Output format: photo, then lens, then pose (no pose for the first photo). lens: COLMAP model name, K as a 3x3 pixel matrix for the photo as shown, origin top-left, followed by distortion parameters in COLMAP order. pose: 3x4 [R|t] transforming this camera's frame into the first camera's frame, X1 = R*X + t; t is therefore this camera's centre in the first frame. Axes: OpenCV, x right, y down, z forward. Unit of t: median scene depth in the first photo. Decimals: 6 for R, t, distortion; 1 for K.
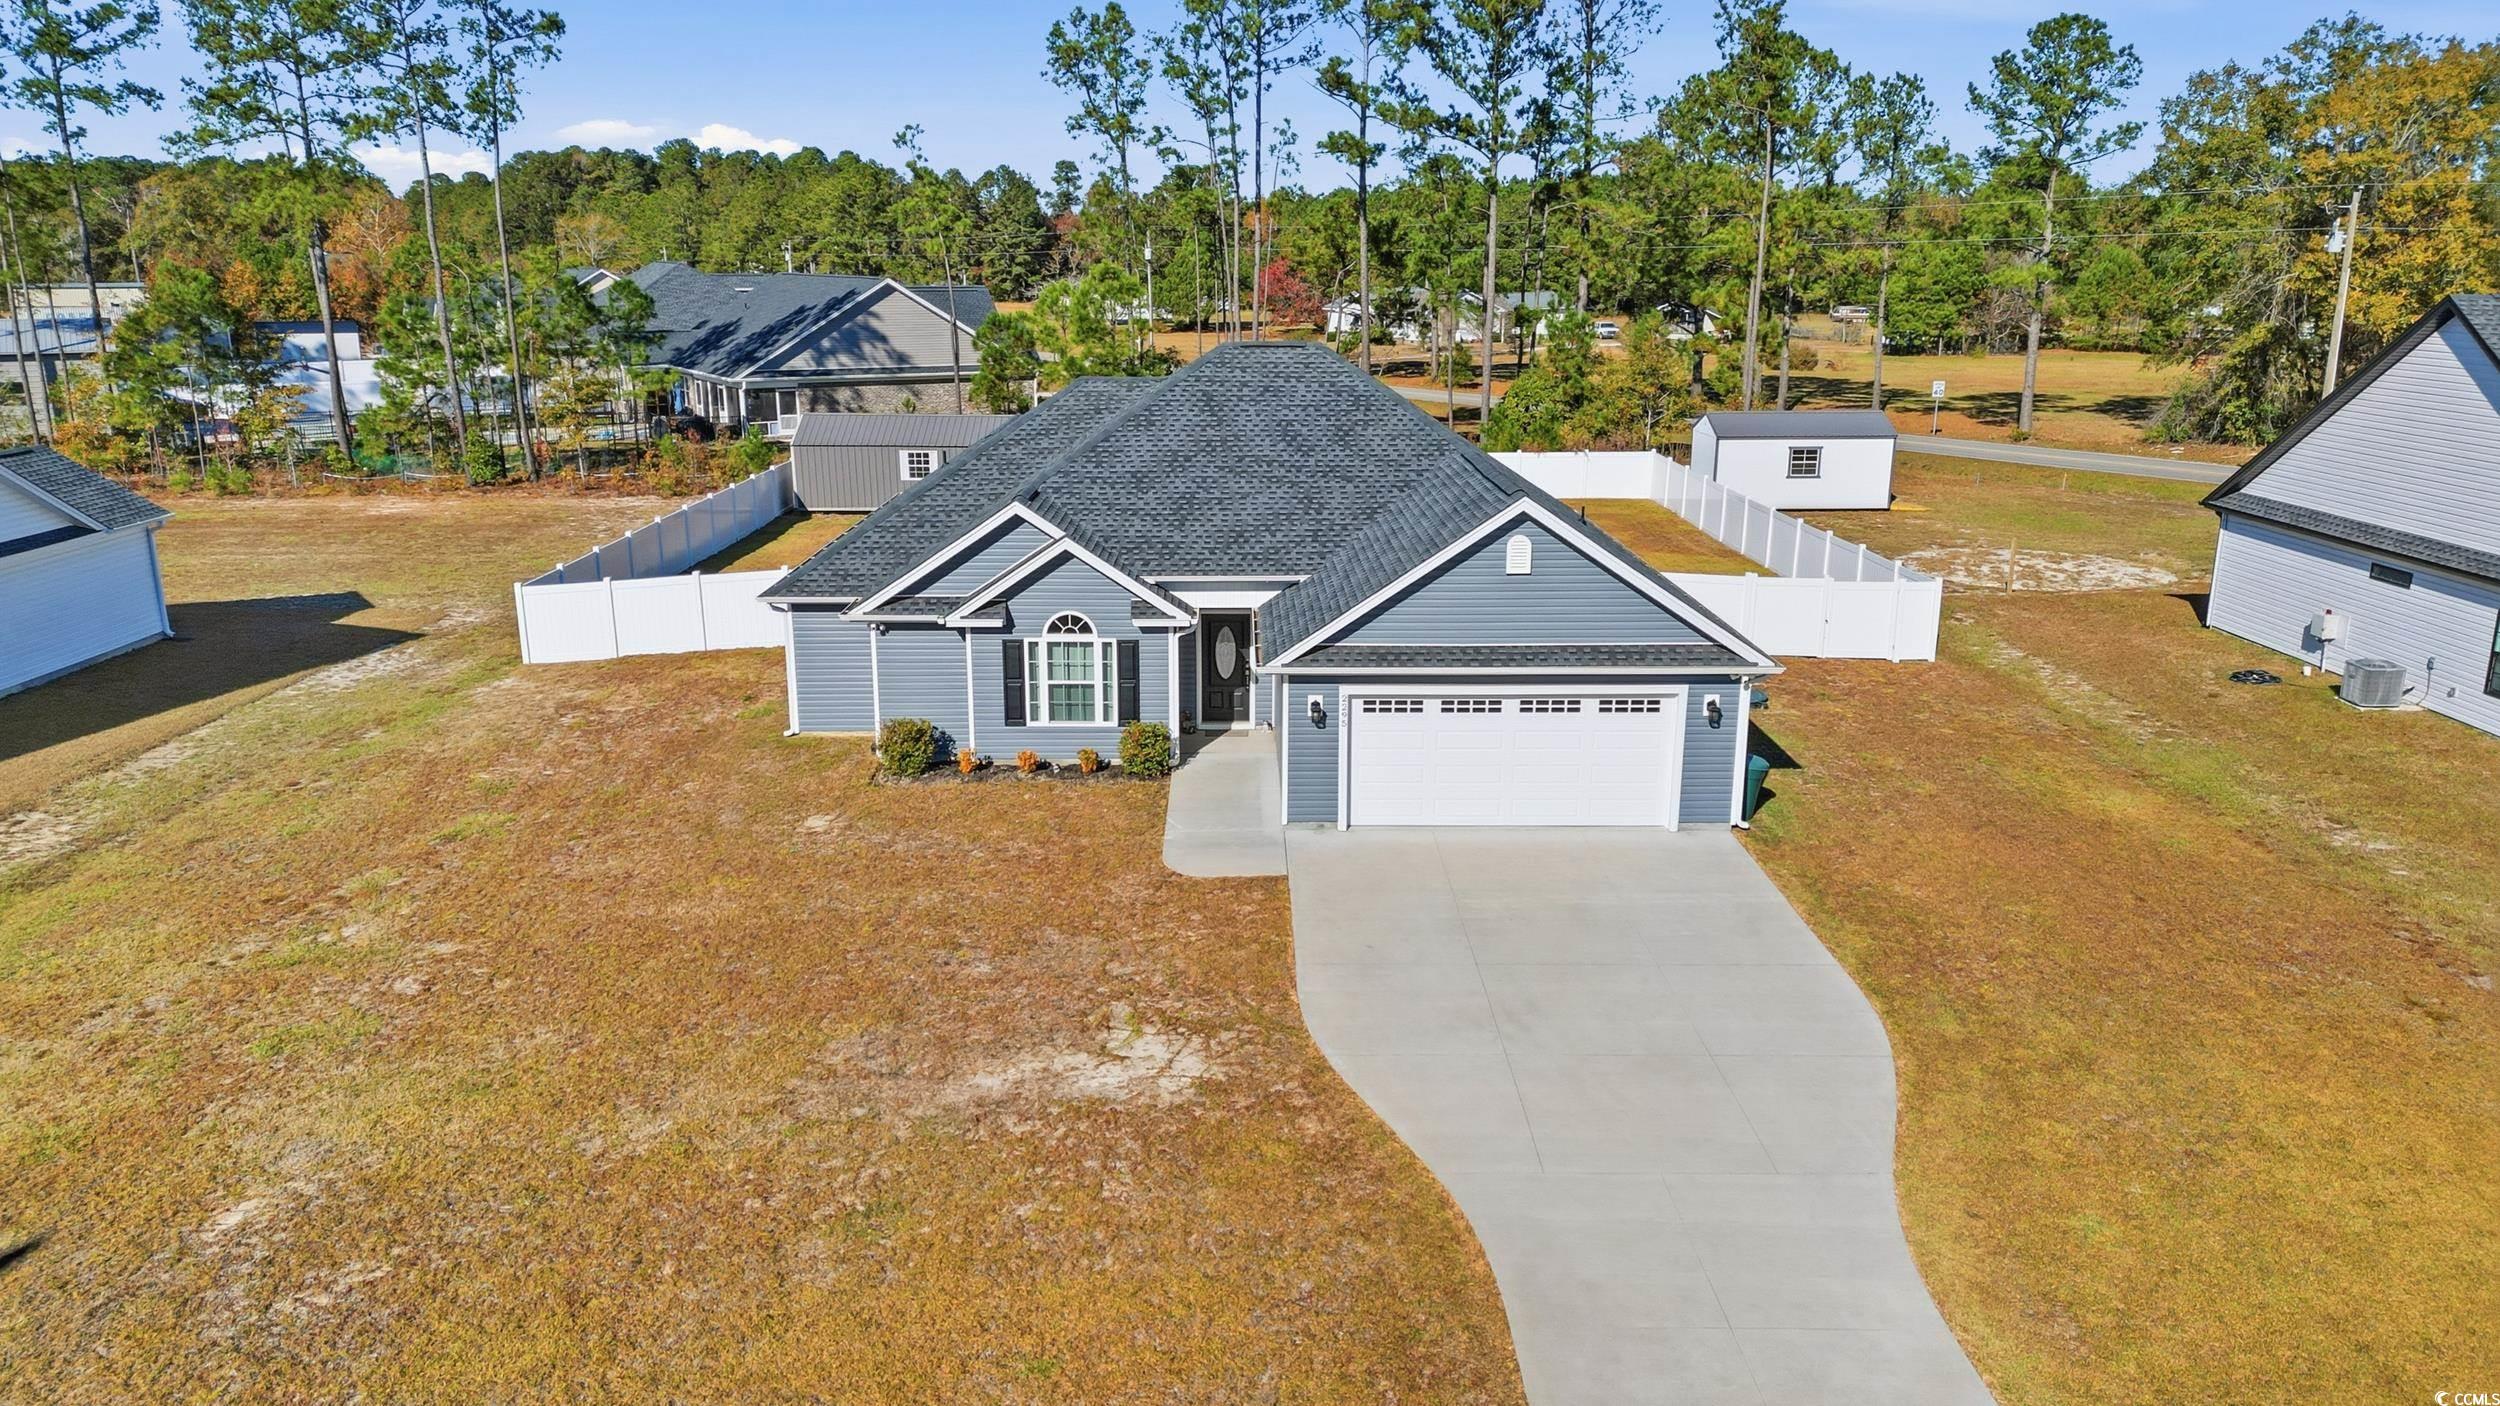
lens RADIAL K [[1761.6, 0, 1247.1], [0, 1761.6, 697.6], [0, 0, 1]] dist [0.085888, -0.070505]
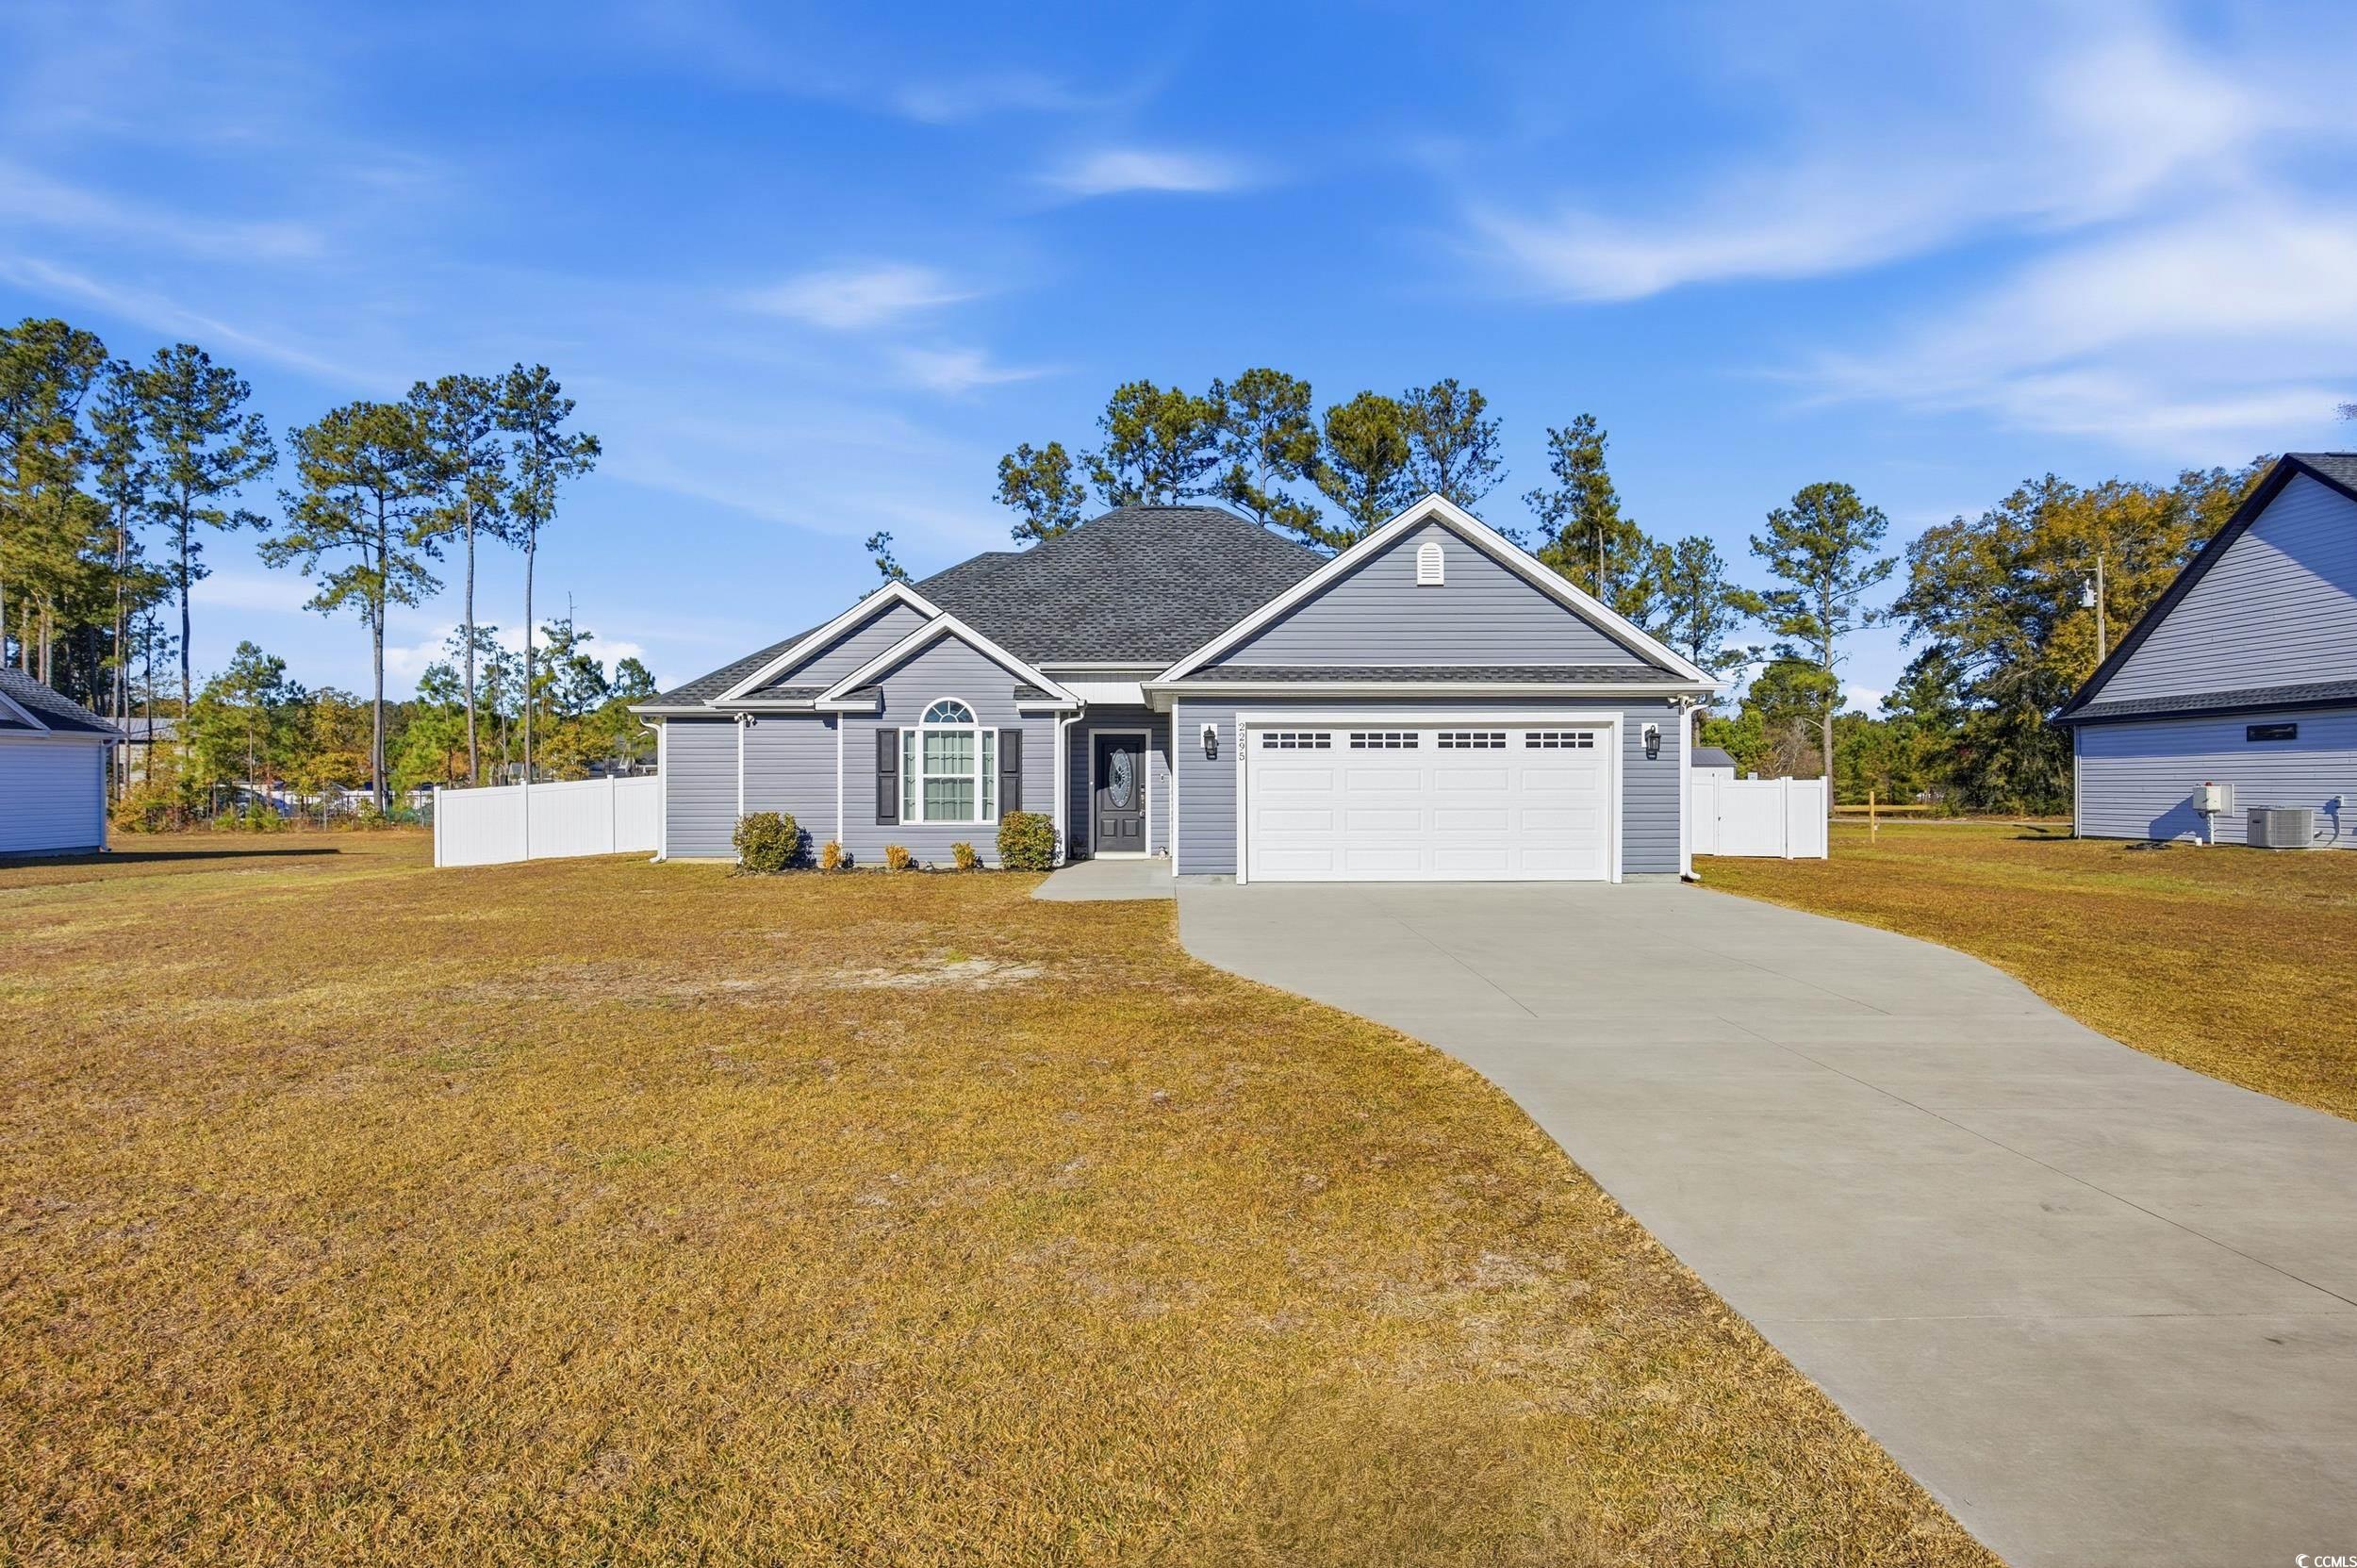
lens RADIAL K [[1420.3, 0, 1189.4], [0, 1420.3, 772.7], [0, 0, 1]] dist [-0.005732, 0.006992]
pose [[0.999961, 0.000568, 0.008796, 0.018951], [0.001705, 0.966595, -0.256305, 0.169610], [-0.008648, 0.256310, 0.966556, 0.259169]]
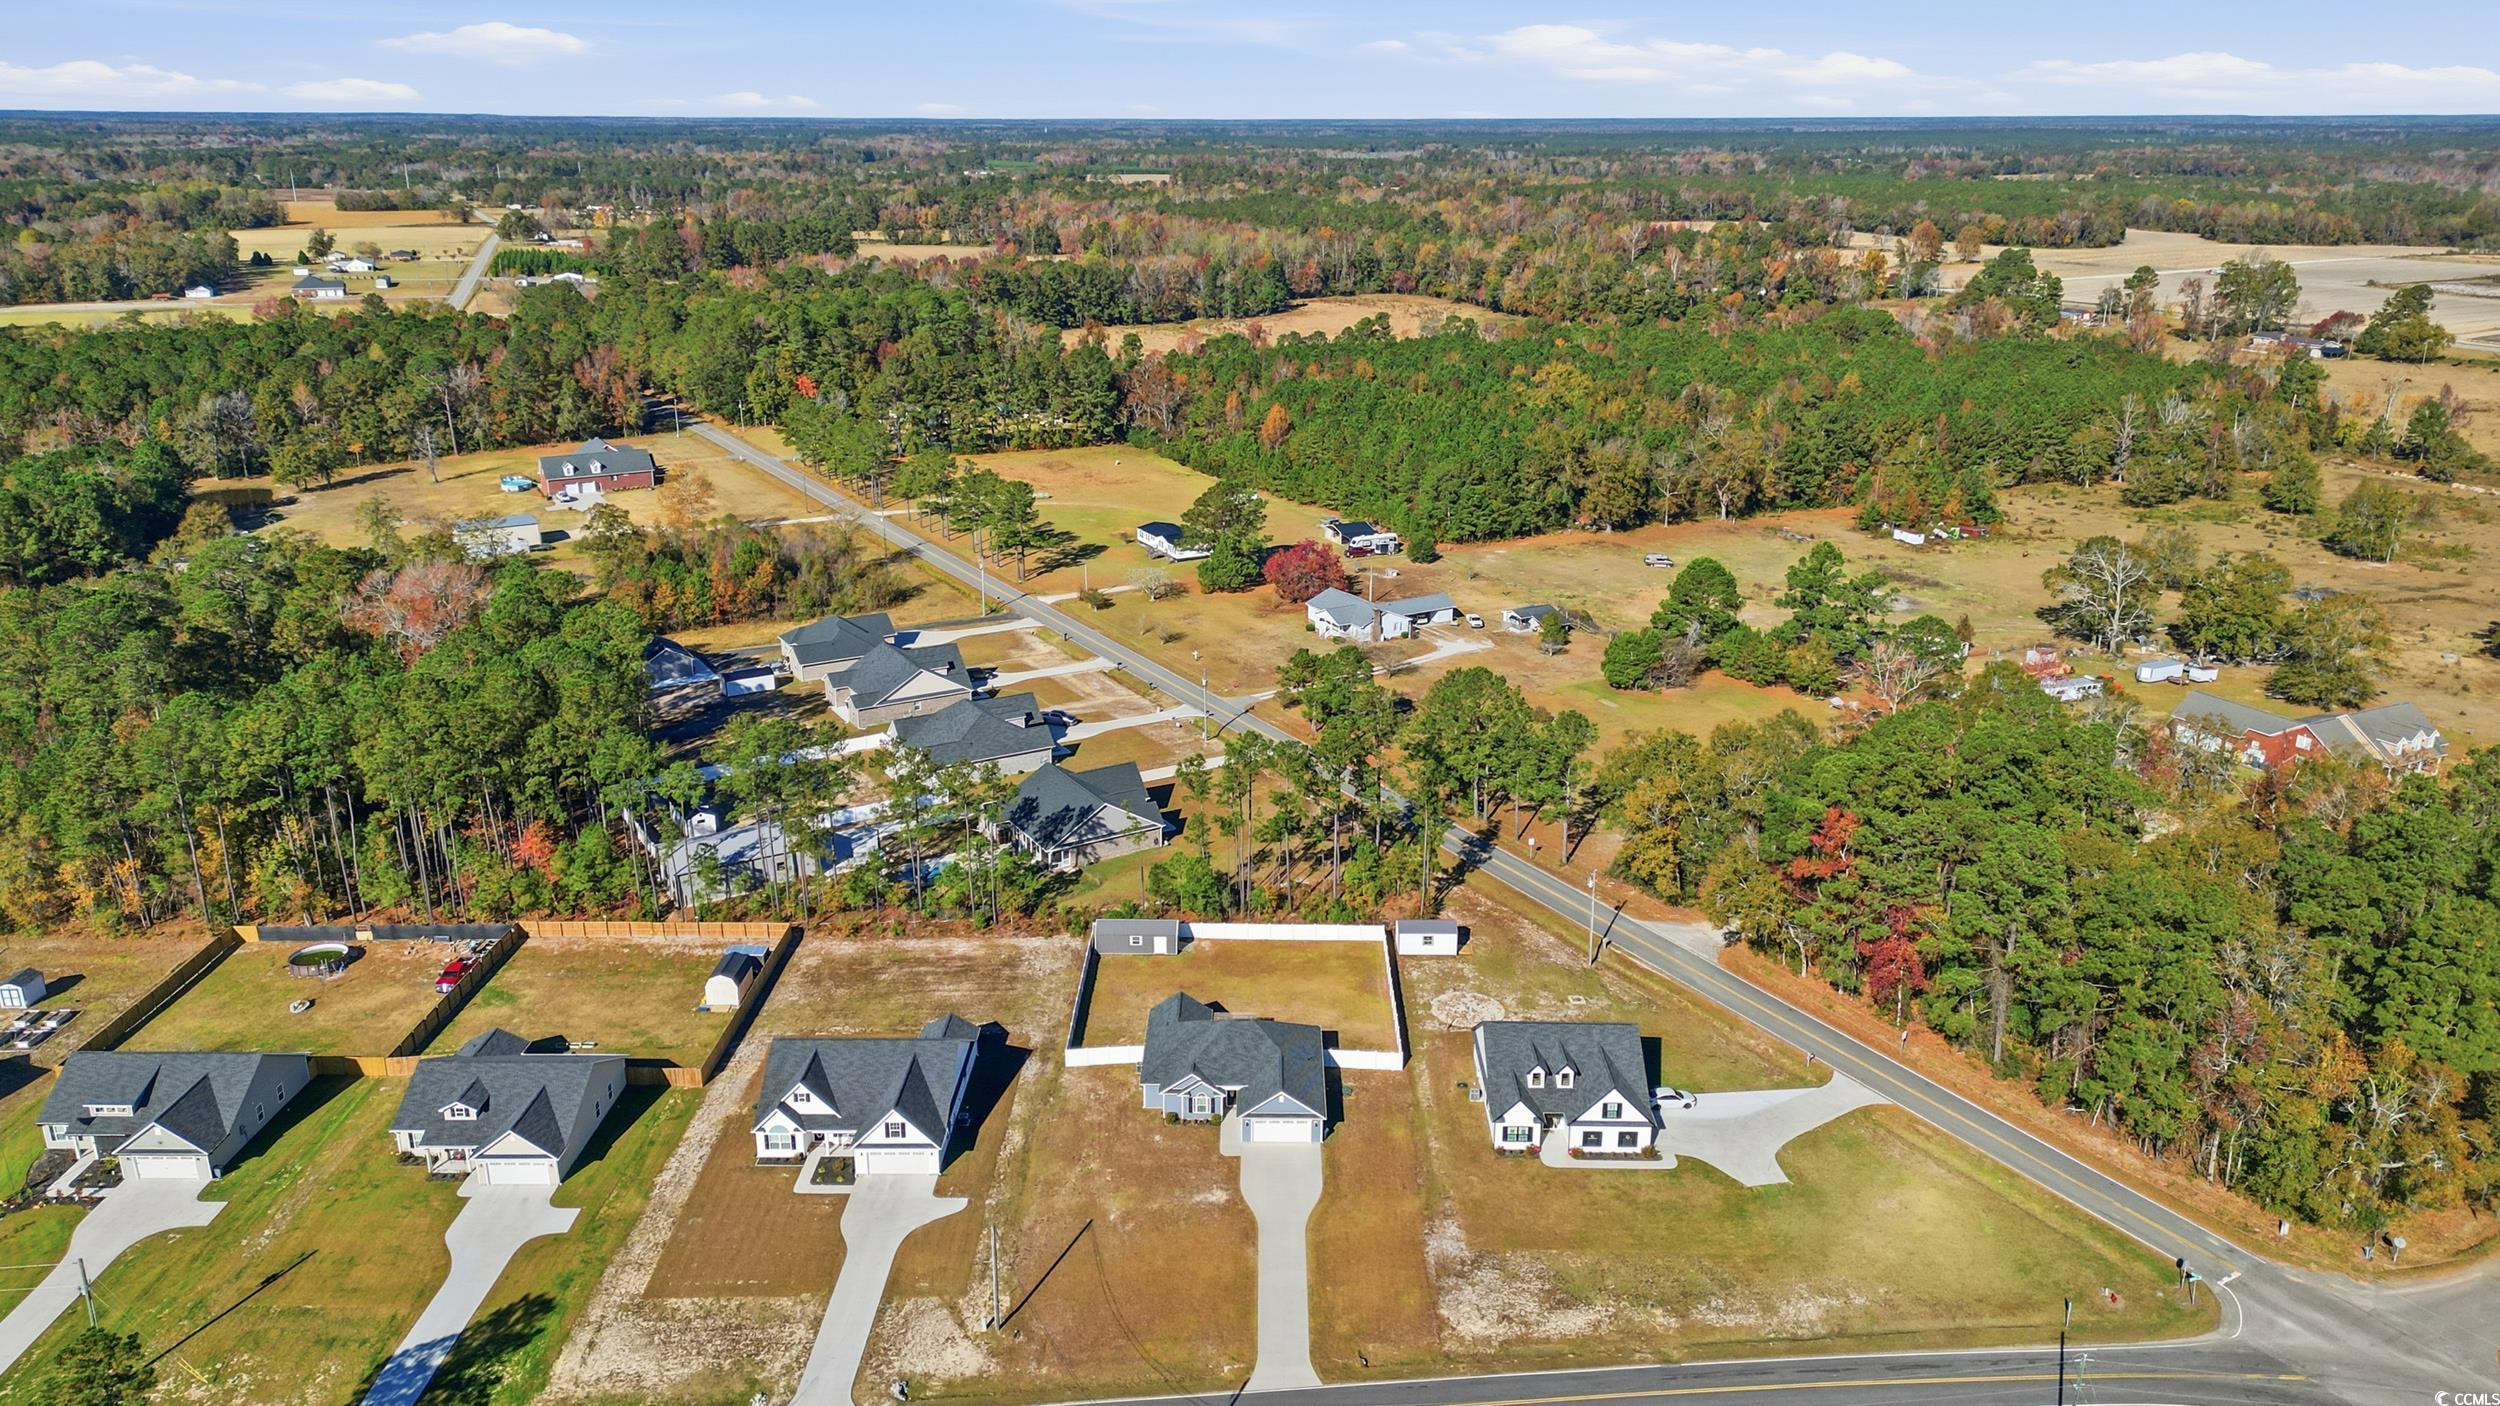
lens RADIAL K [[1761.6, 0, 1243.1], [0, 1761.6, 694.8], [0, 0, 1]] dist [0.085888, -0.070505]
pose [[0.999759, 0.004484, -0.021503, 0.119577], [-0.002974, 0.997561, 0.069740, -1.472557], [0.021763, -0.069660, 0.997333, -3.834603]]
